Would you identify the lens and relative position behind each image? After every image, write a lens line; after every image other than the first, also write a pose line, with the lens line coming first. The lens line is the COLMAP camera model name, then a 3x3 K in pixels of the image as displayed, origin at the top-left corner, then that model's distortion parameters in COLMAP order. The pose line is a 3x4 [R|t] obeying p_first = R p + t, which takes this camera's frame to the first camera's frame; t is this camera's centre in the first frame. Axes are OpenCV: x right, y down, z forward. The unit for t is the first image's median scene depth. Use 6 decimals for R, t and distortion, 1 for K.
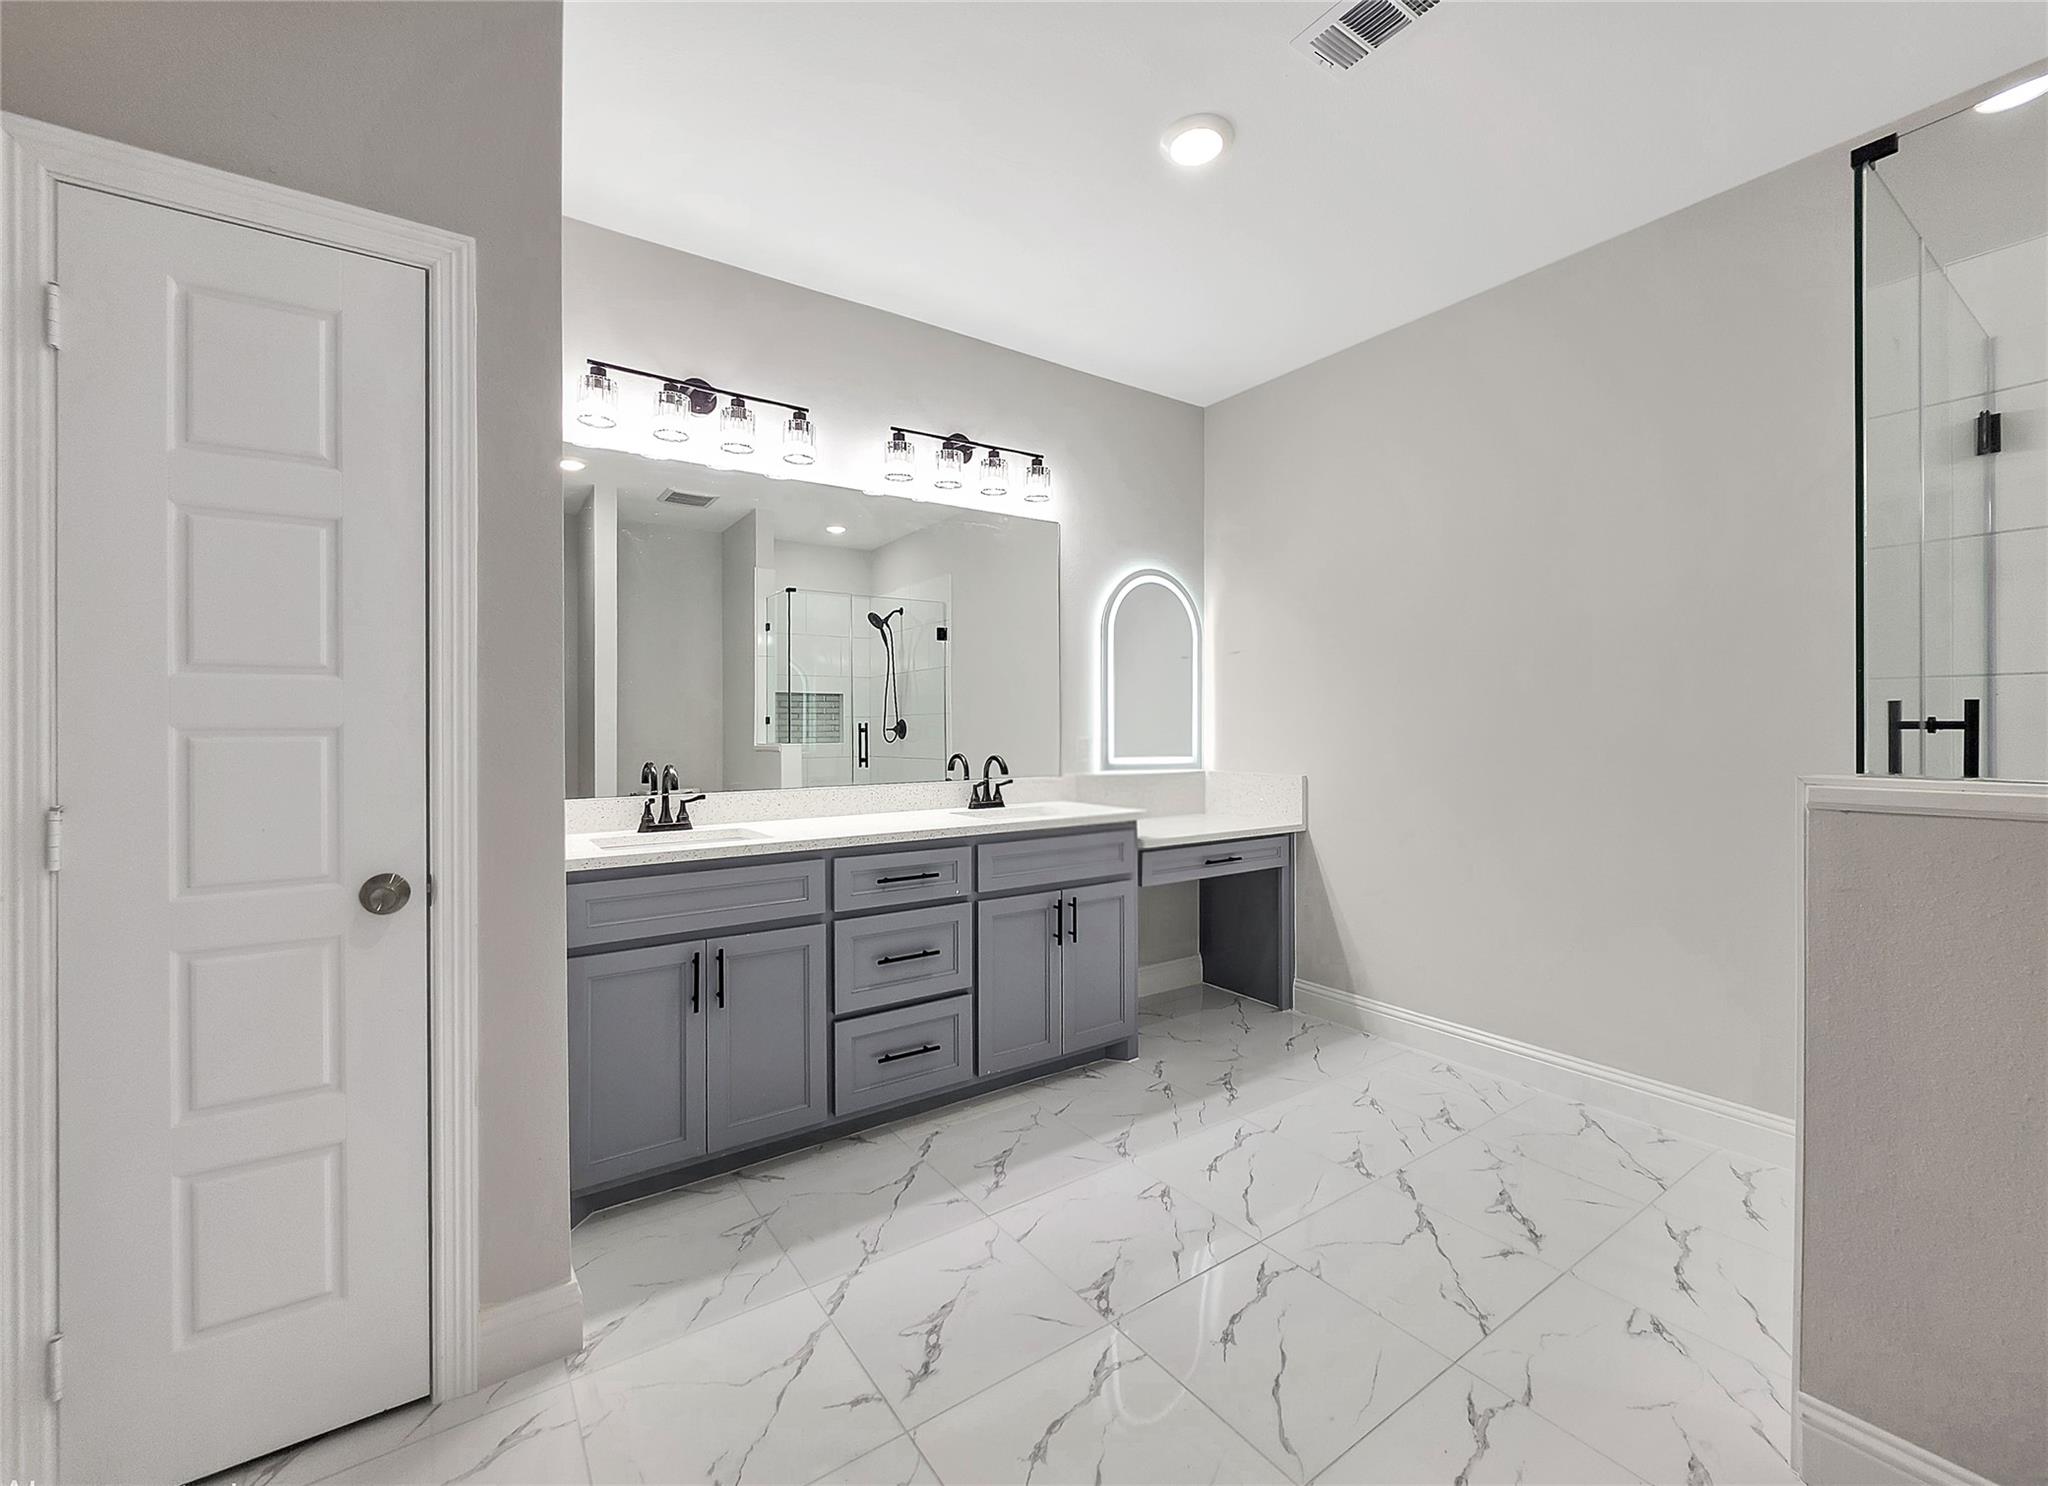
lens RADIAL K [[844.4, 0, 1026.8], [0, 844.4, 739.4], [0, 0, 1]] dist [-0.000107, 0.000000]
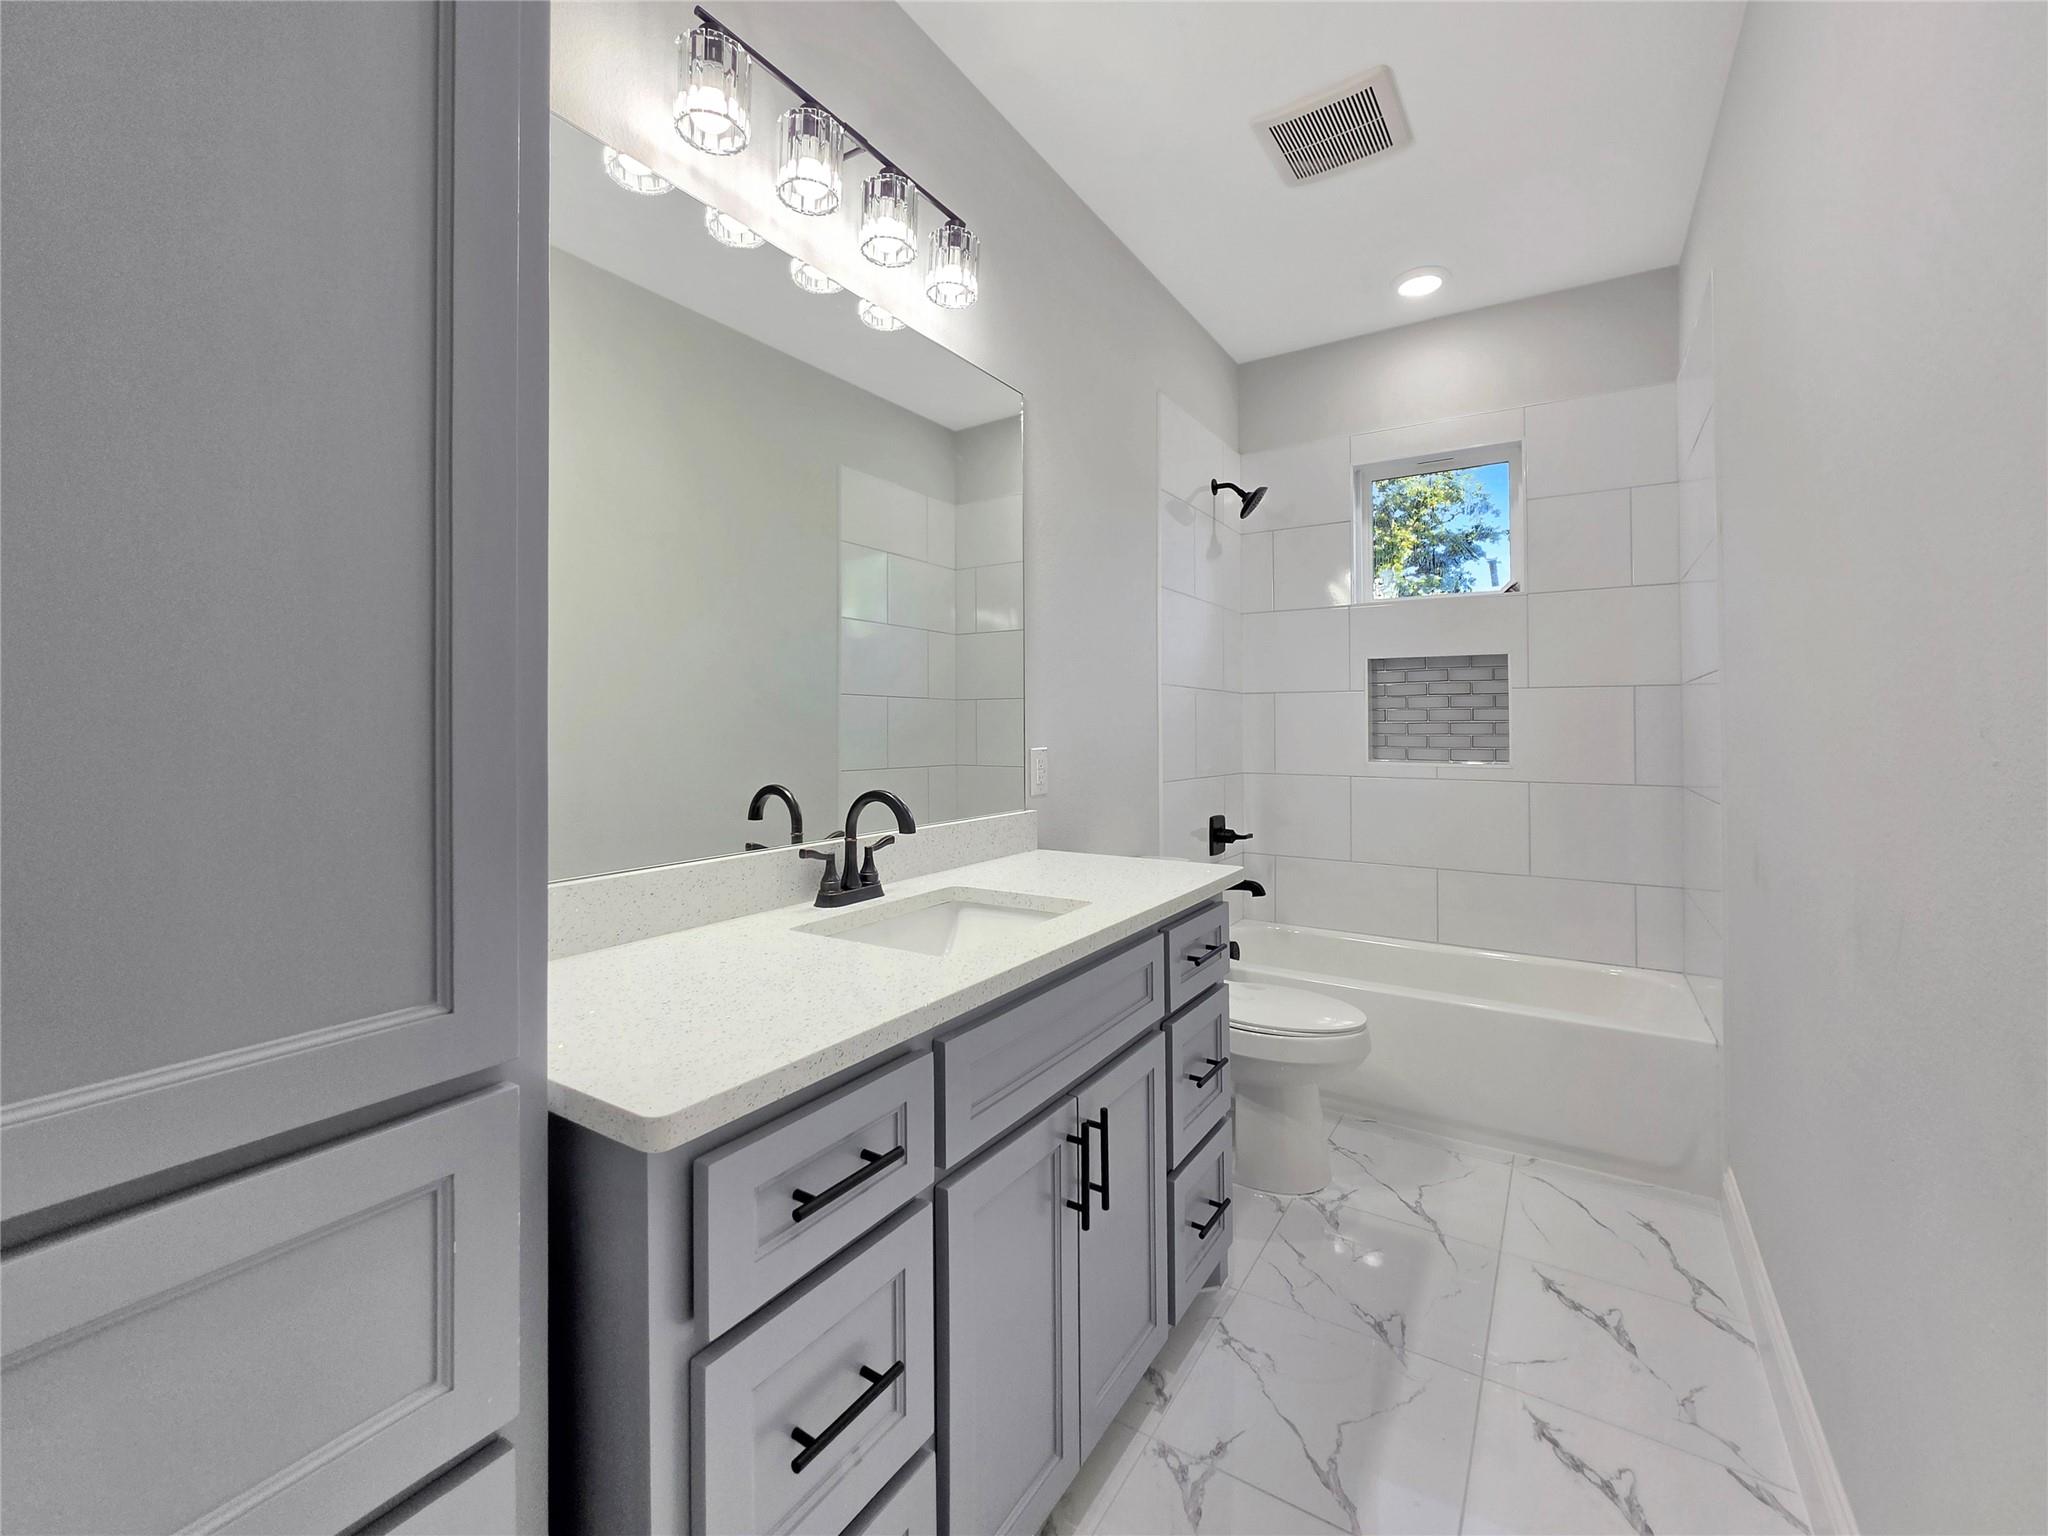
lens RADIAL K [[832.7, 0, 1021.6], [0, 832.7, 752.0], [0, 0, 1]] dist [0.000696, -0.000002]
pose [[0.924361, 0.002658, 0.381509, -0.153125], [-0.002044, 0.999996, -0.002013, -0.000470], [-0.381513, 0.001081, 0.924363, 0.606826]]
